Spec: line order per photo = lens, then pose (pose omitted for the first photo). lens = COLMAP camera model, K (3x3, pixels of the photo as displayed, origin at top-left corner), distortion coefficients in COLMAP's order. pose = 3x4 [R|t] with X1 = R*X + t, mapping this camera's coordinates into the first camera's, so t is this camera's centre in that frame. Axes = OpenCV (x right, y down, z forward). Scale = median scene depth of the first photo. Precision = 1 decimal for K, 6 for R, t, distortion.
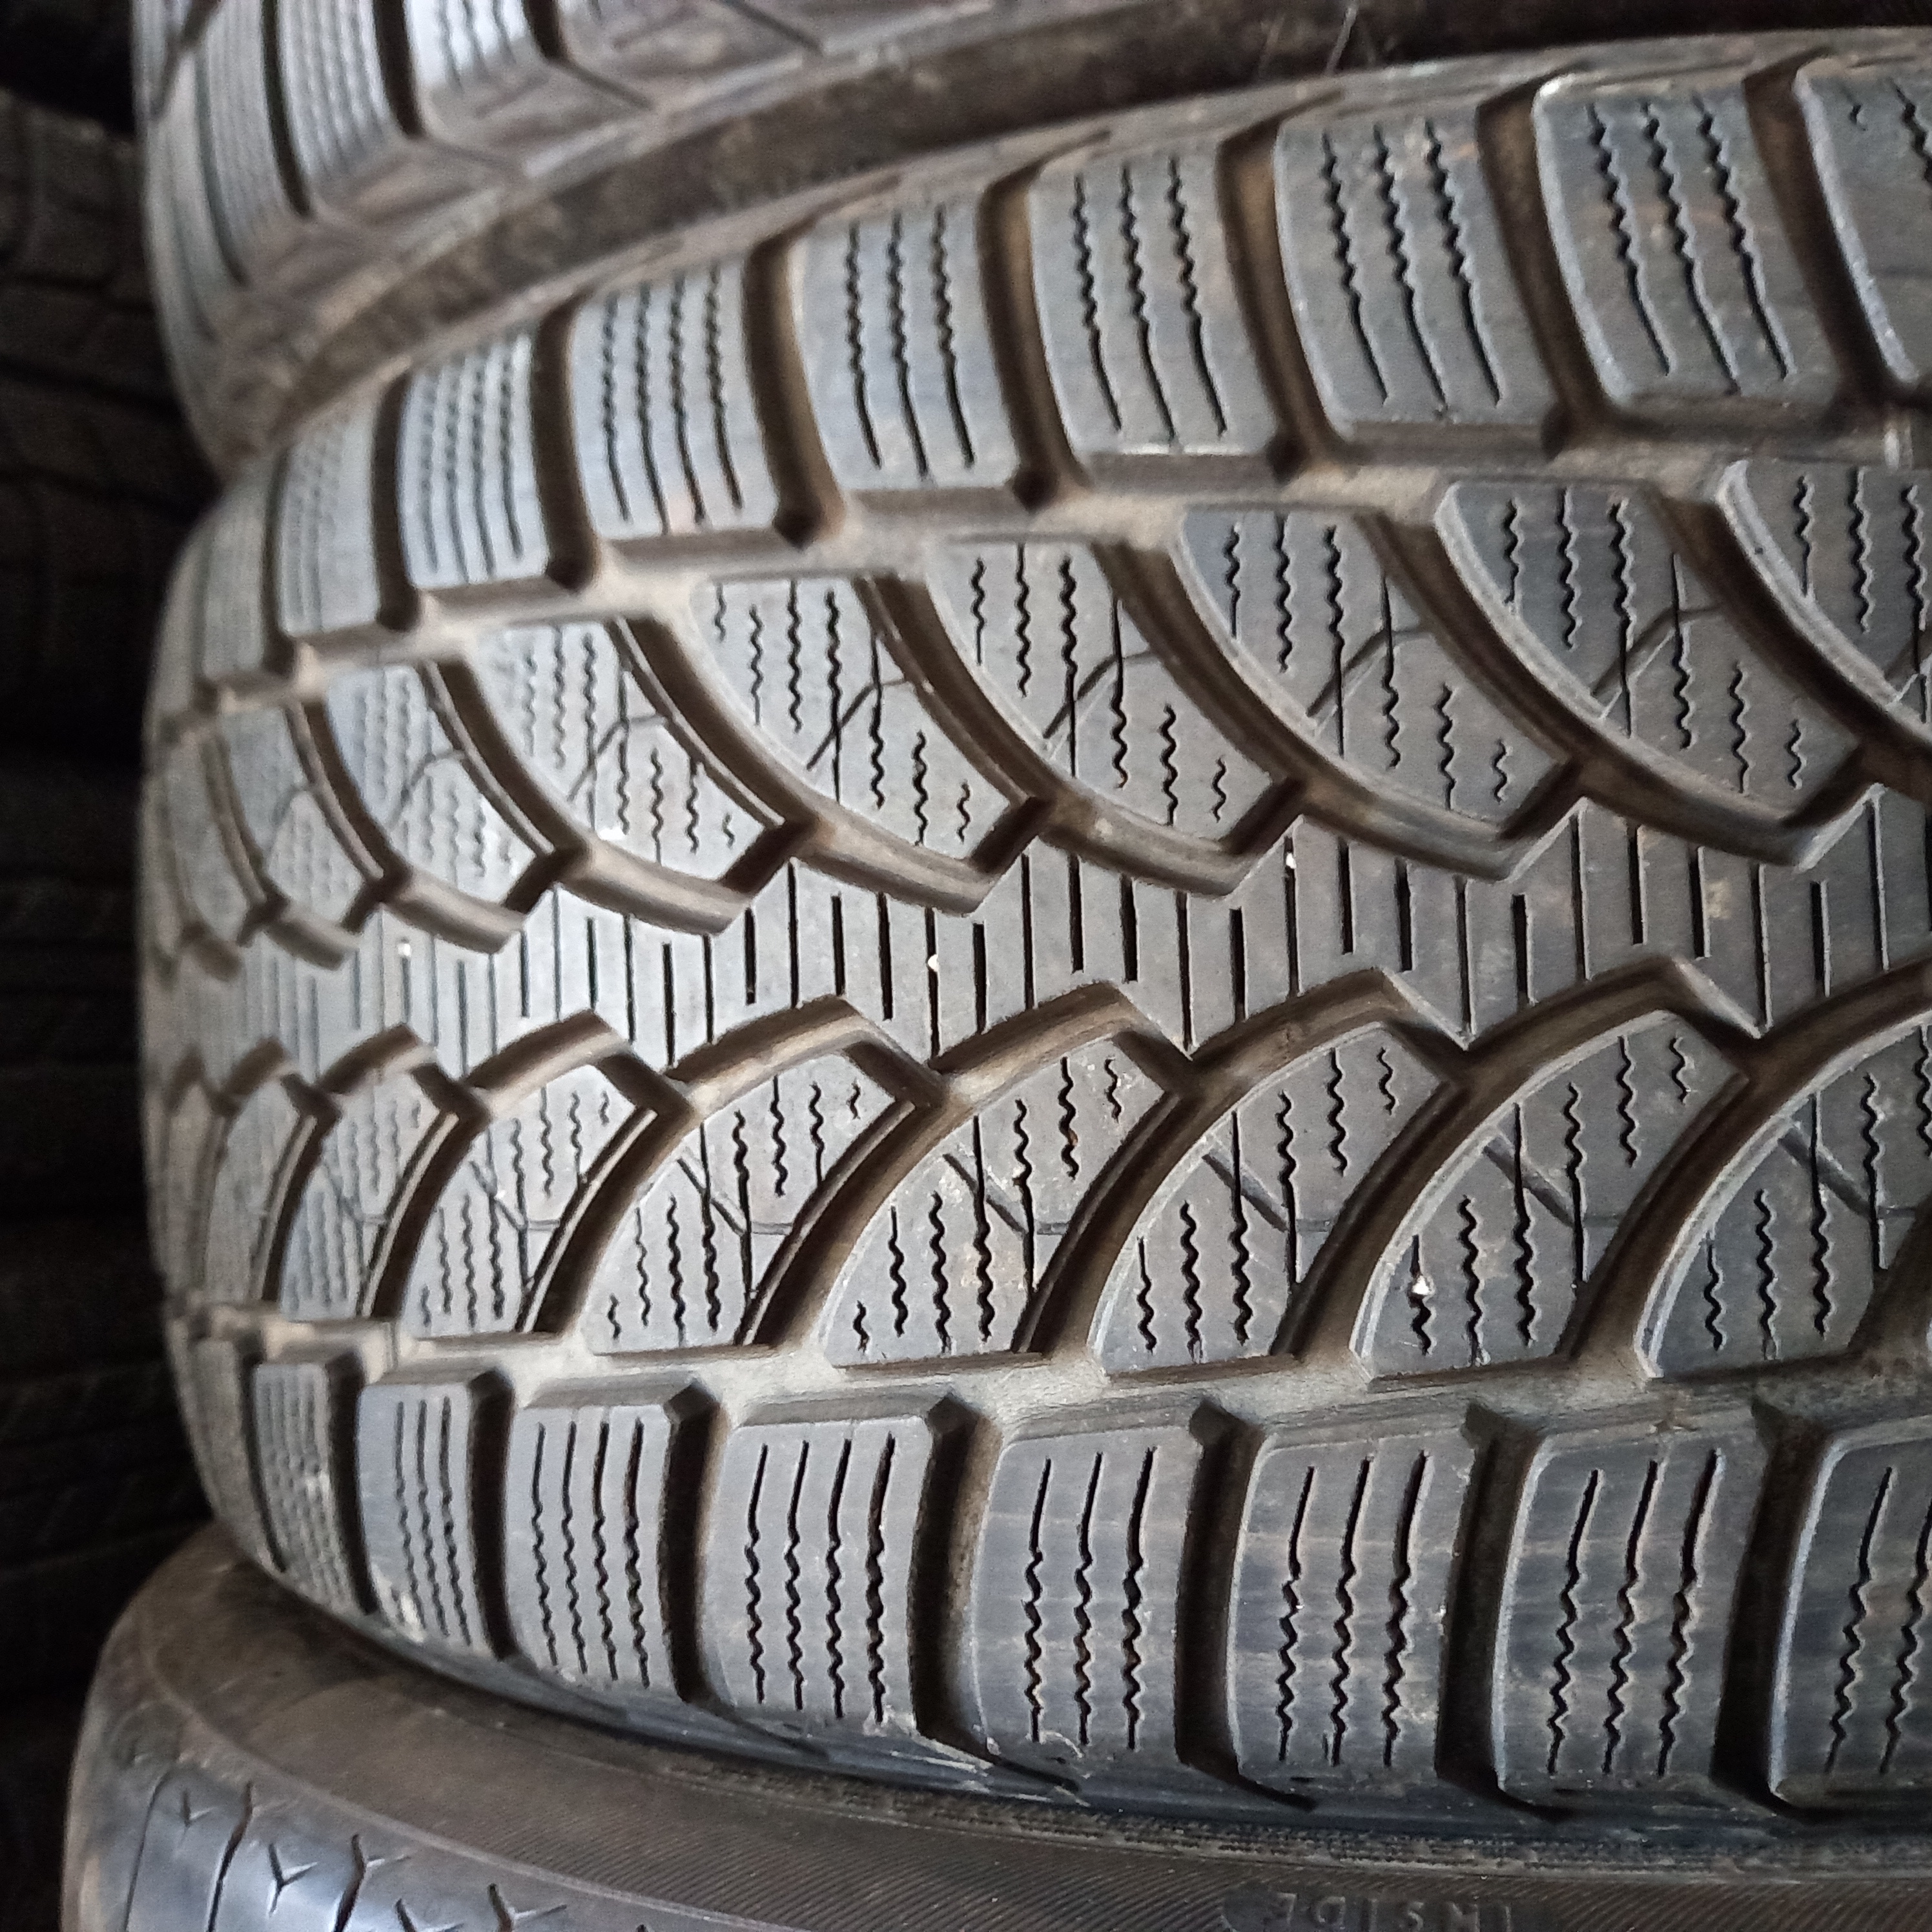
lens RADIAL K [[1908.4, 0, 973.8], [0, 1908.4, 981.5], [0, 0, 1]] dist [0.047505, -0.073371]
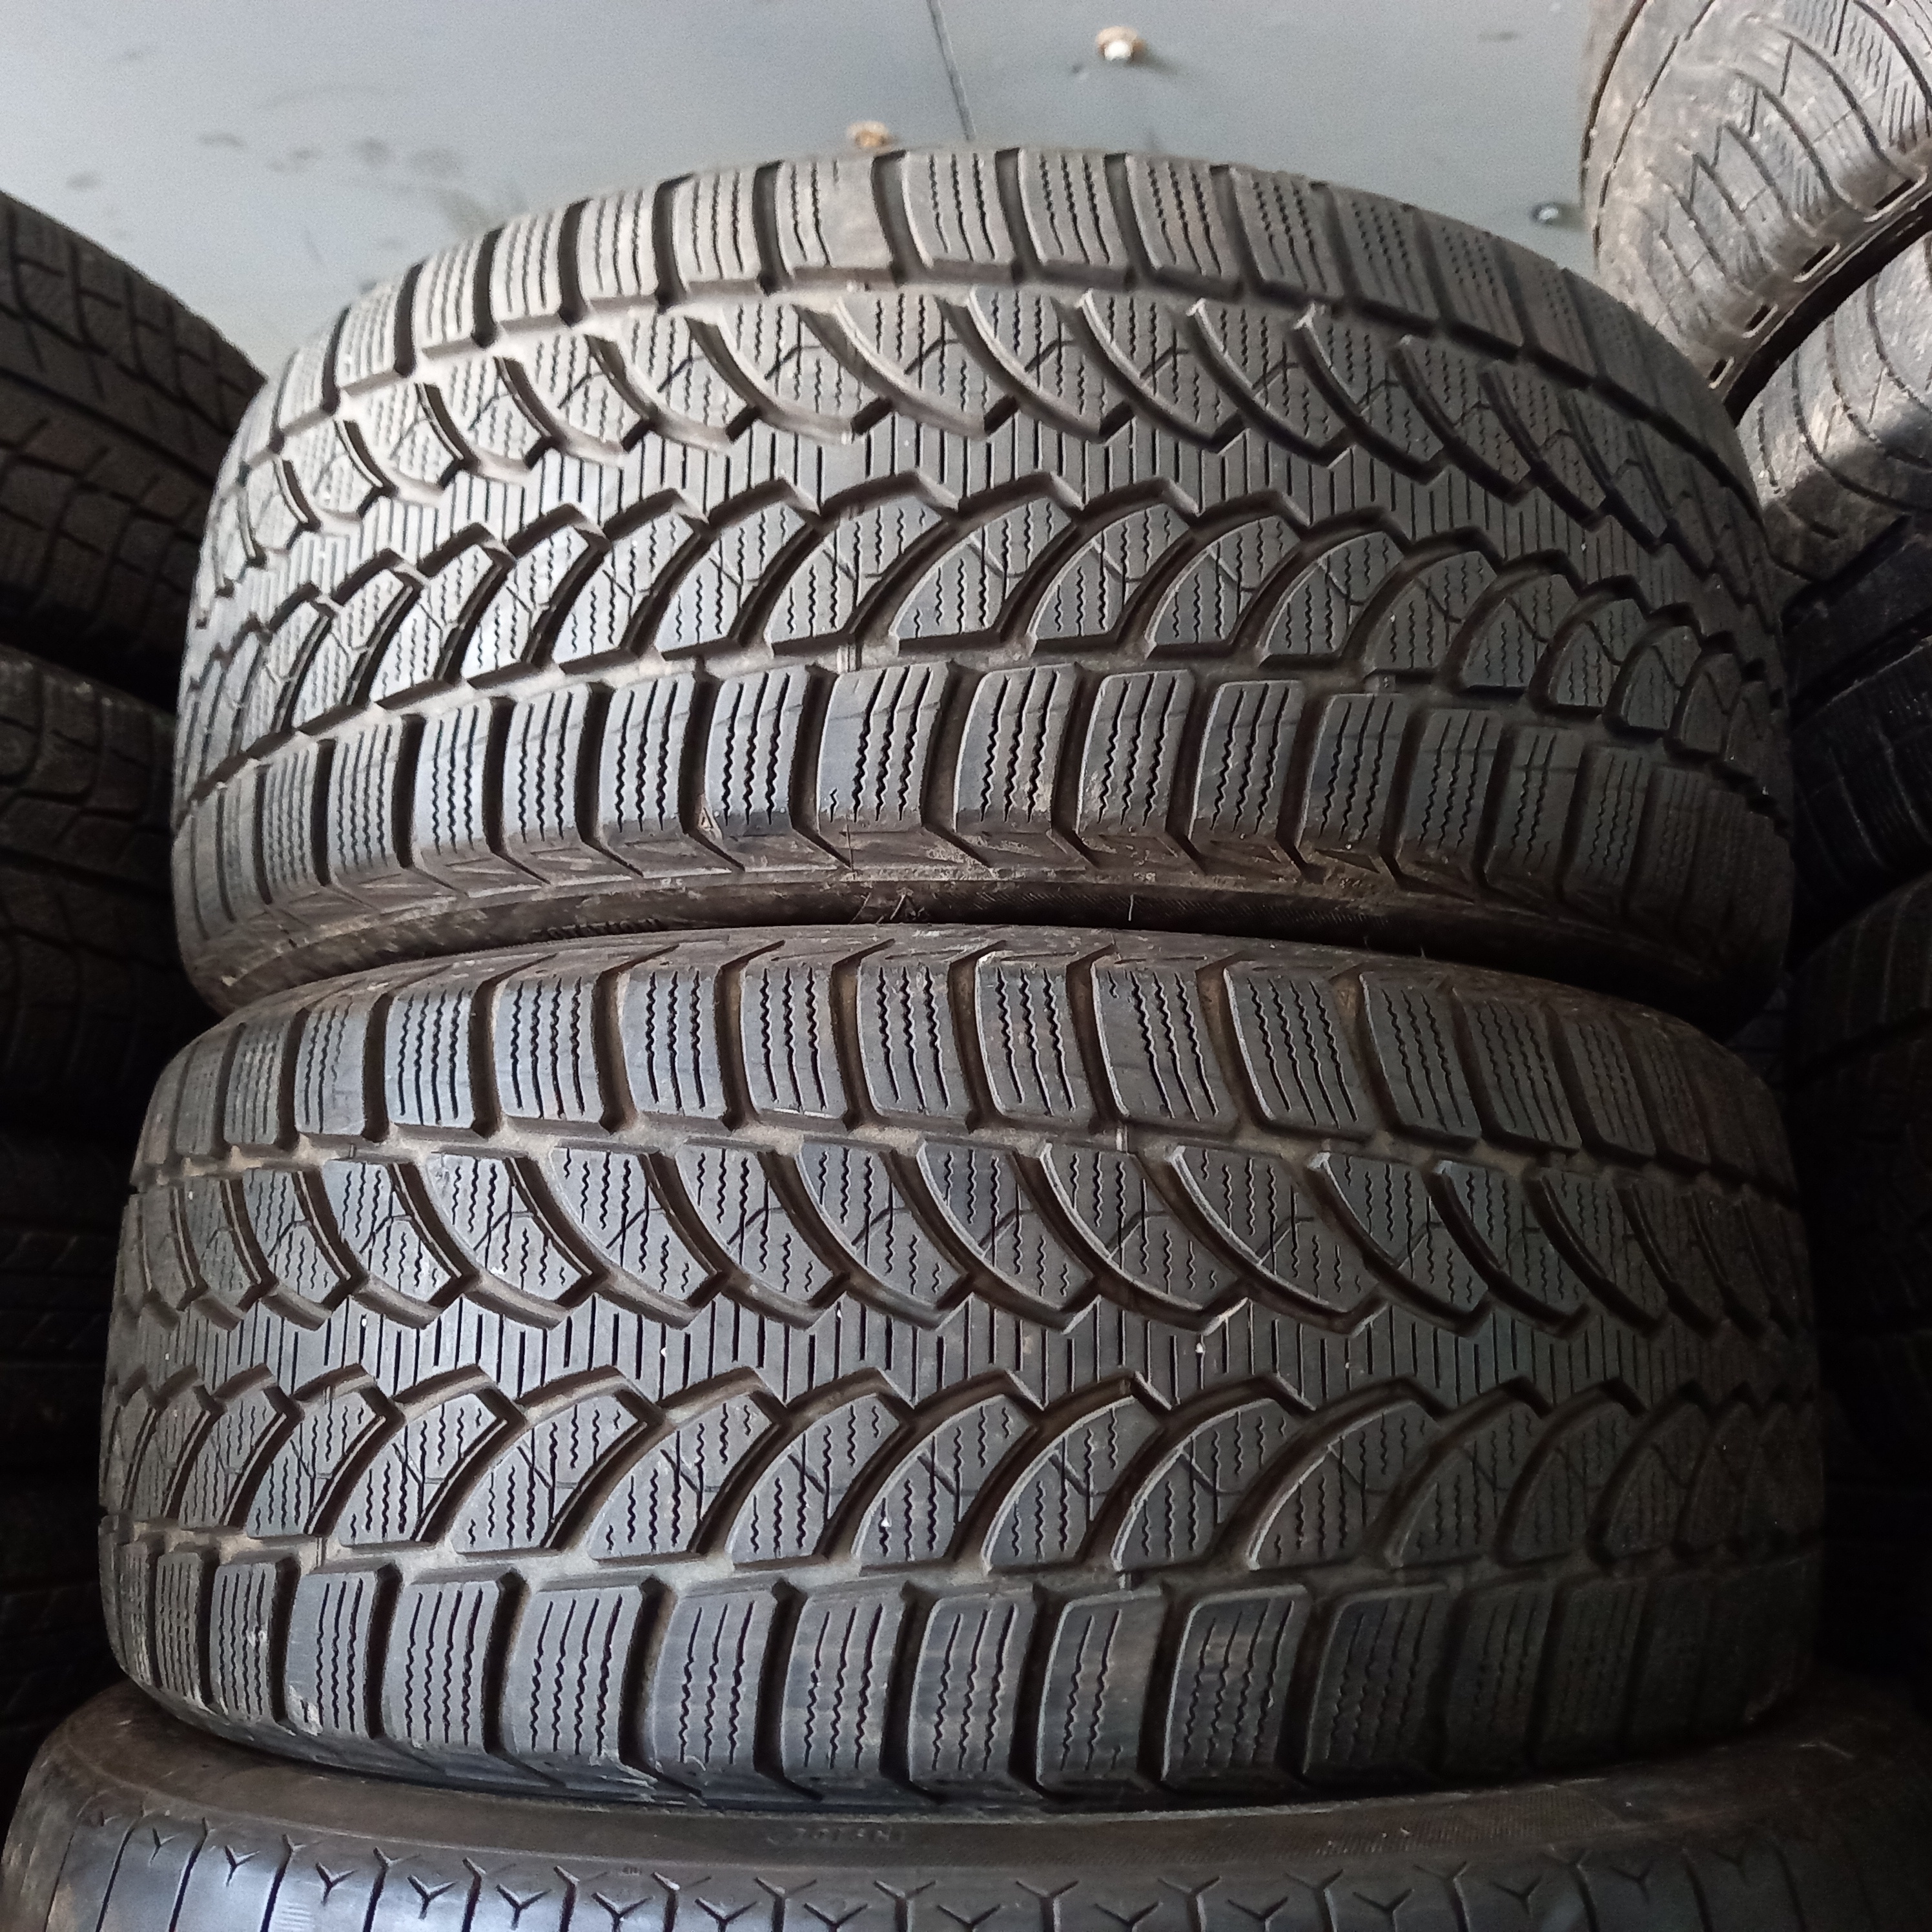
lens RADIAL K [[1908.4, 0, 973.8], [0, 1908.4, 981.5], [0, 0, 1]] dist [0.047505, -0.073371]
pose [[0.984466, 0.082991, 0.154725, -0.044233], [-0.056480, 0.984086, -0.168476, -0.073250], [-0.166245, 0.157120, 0.973486, -1.095427]]
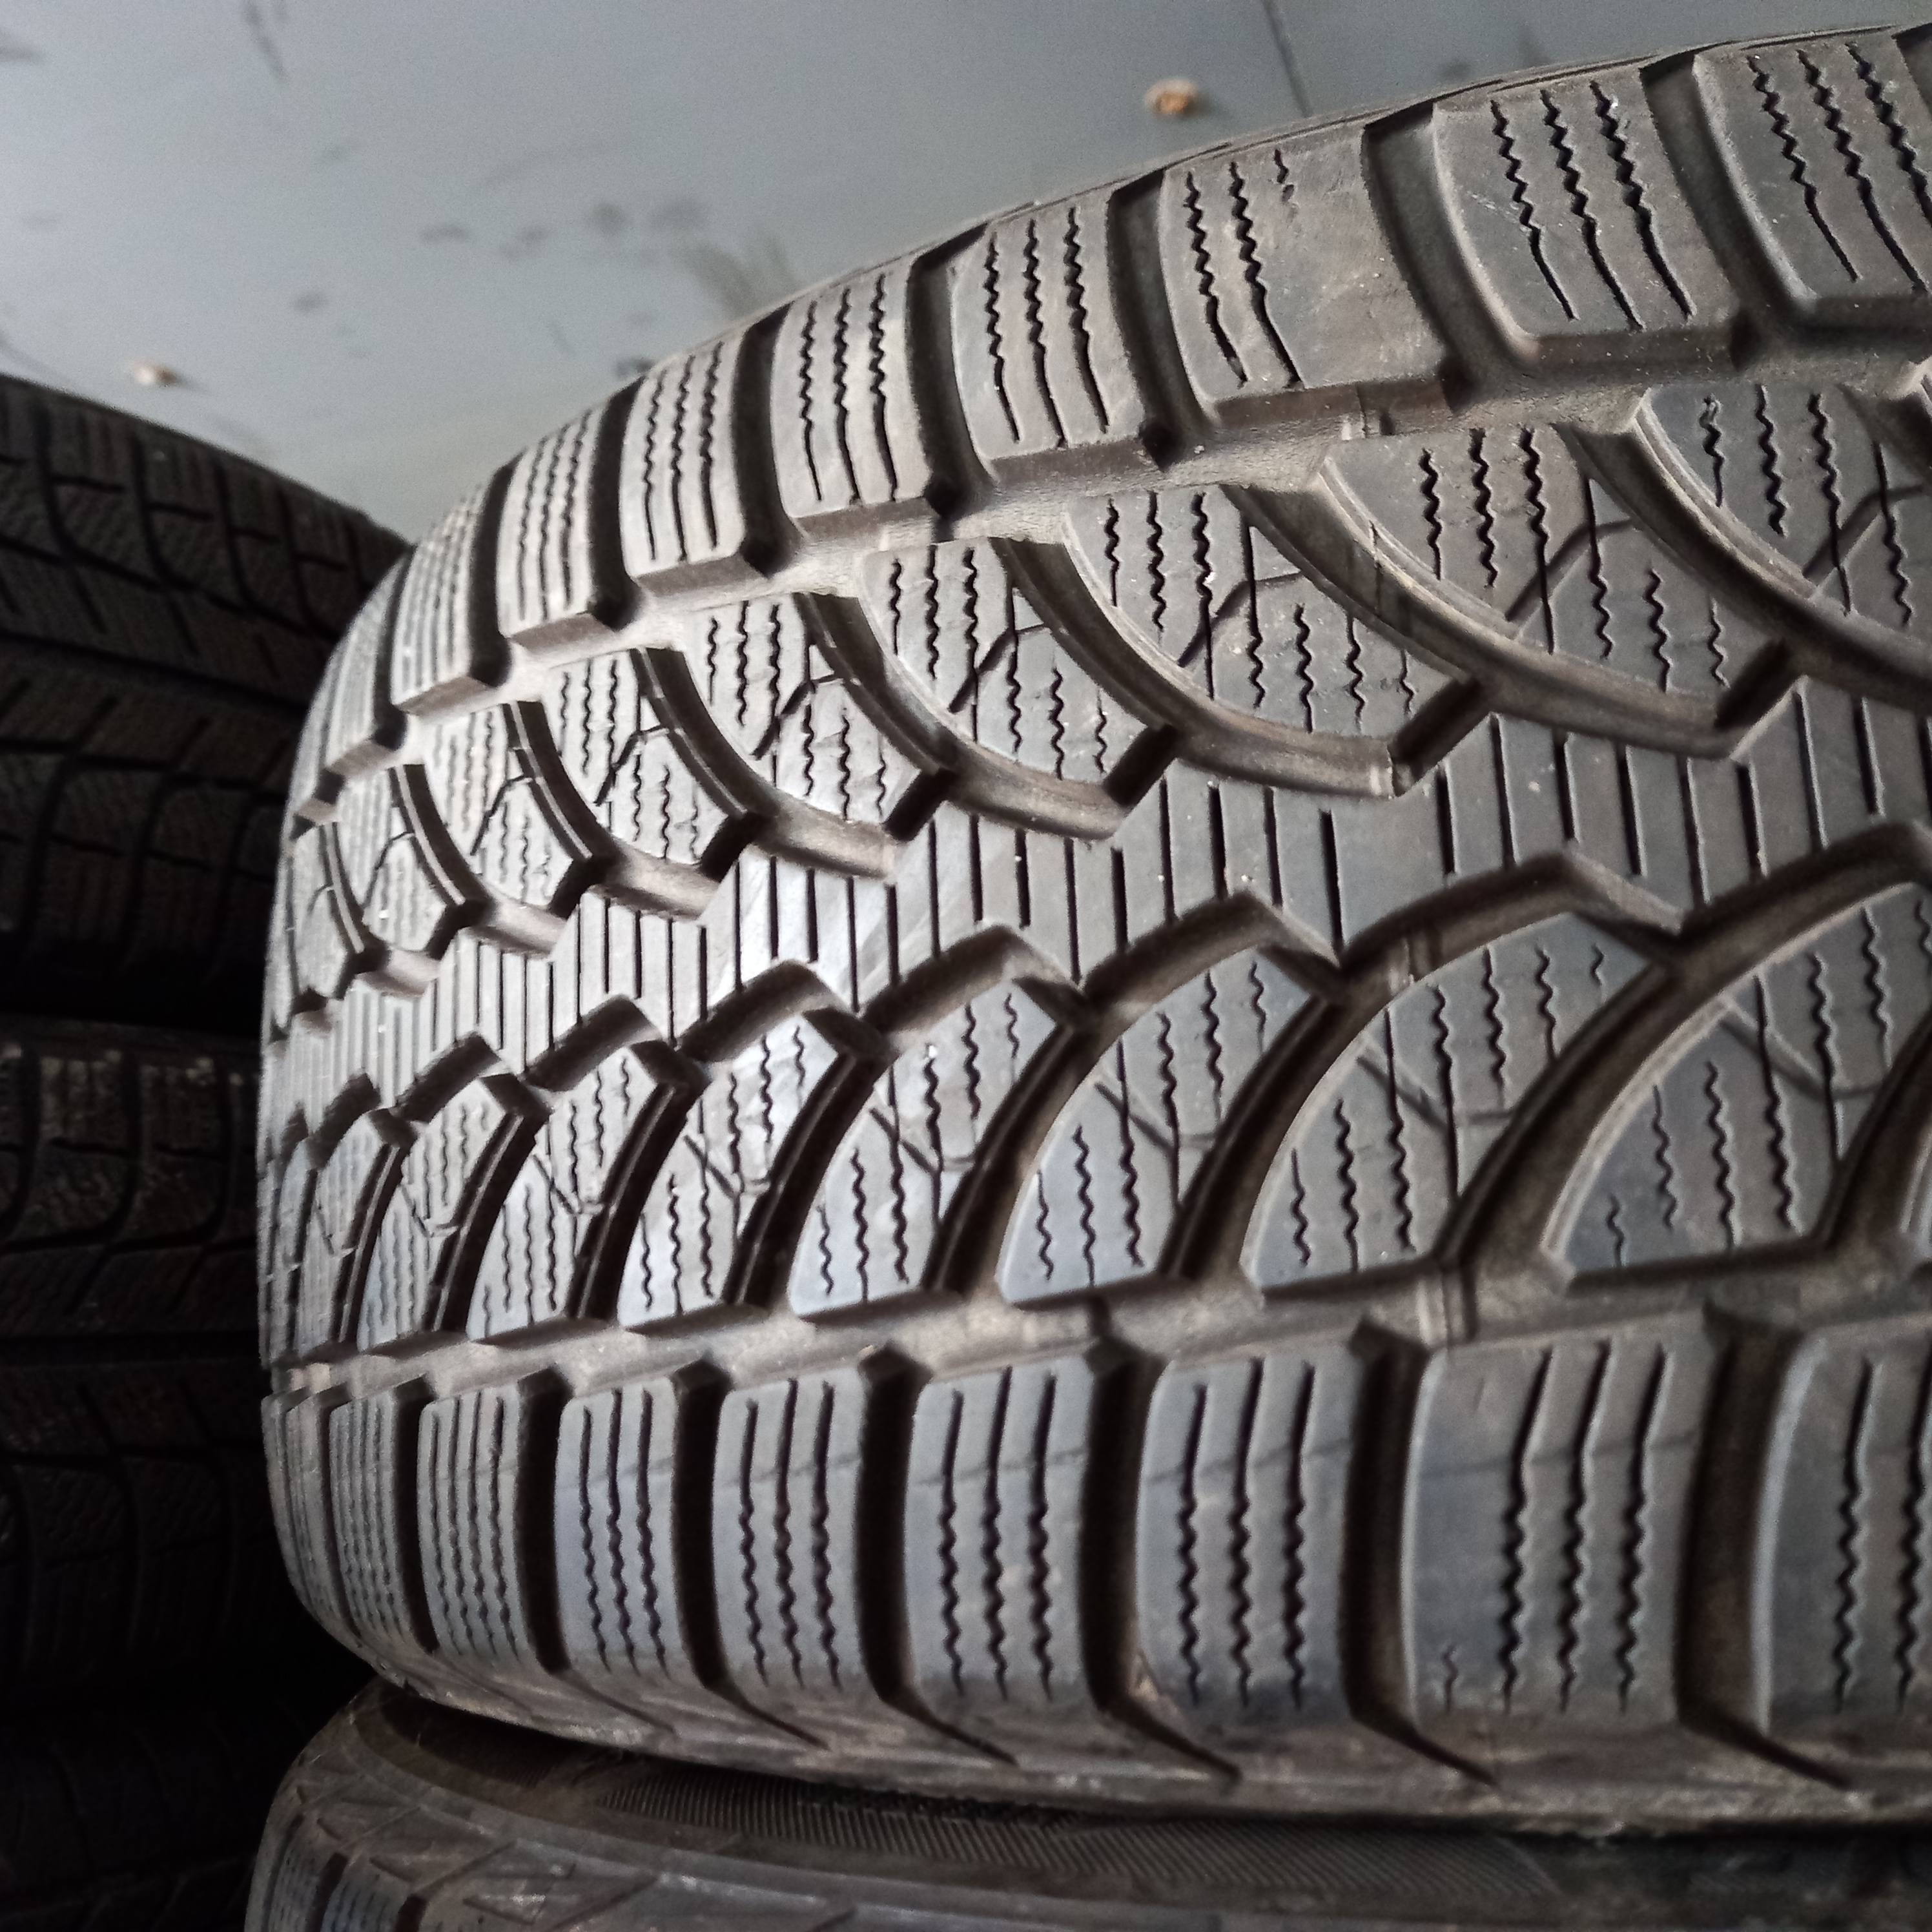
lens RADIAL K [[1908.4, 0, 973.8], [0, 1908.4, 981.5], [0, 0, 1]] dist [0.047505, -0.073371]
pose [[0.999647, -0.011029, -0.024181, -0.083050], [0.007218, 0.988299, -0.152359, -0.811155], [0.025578, 0.152131, 0.988029, 0.041646]]
